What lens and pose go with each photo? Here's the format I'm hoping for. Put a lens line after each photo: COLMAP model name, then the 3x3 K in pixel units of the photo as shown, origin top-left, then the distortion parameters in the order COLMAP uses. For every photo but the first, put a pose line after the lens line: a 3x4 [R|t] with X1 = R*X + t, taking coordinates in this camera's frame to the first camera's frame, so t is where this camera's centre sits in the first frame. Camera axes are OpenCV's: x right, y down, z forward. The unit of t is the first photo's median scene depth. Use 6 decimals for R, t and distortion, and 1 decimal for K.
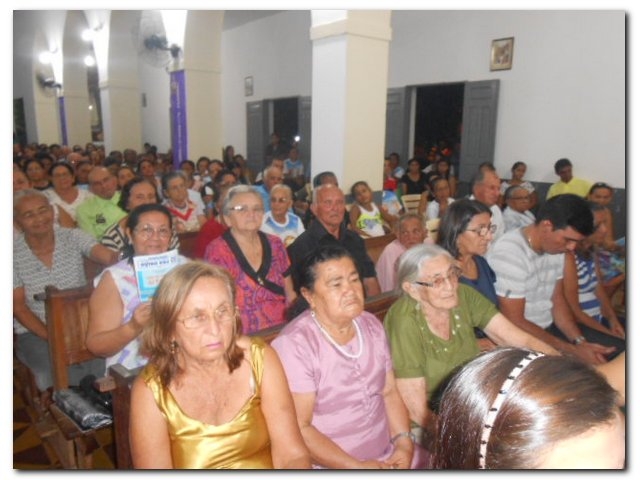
lens RADIAL K [[482.7, 0, 322.5], [0, 482.7, 237.7], [0, 0, 1]] dist [-0.031383, 0.048200]
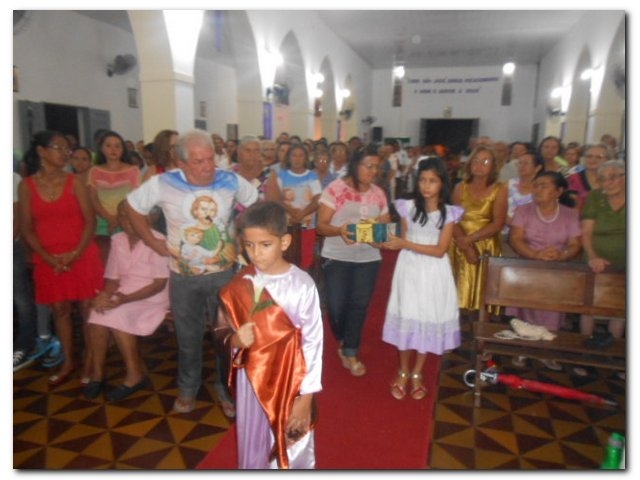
lens RADIAL K [[482.7, 0, 318.9], [0, 482.7, 240.5], [0, 0, 1]] dist [-0.031383, 0.048200]
pose [[0.543344, 0.155150, -0.825049, 0.288132], [-0.179170, 0.981562, 0.066588, 0.057794], [0.820168, 0.111644, 0.561124, -0.285885]]
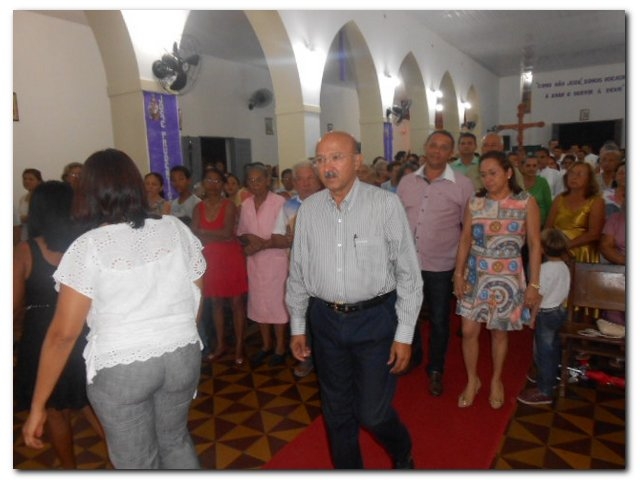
lens RADIAL K [[482.7, 0, 317.1], [0, 482.7, 239.5], [0, 0, 1]] dist [-0.031383, 0.048200]
pose [[0.306117, 0.128307, -0.943308, 0.388529], [-0.155015, 0.984370, 0.083587, 0.051003], [0.939288, 0.120639, 0.321222, -0.313429]]
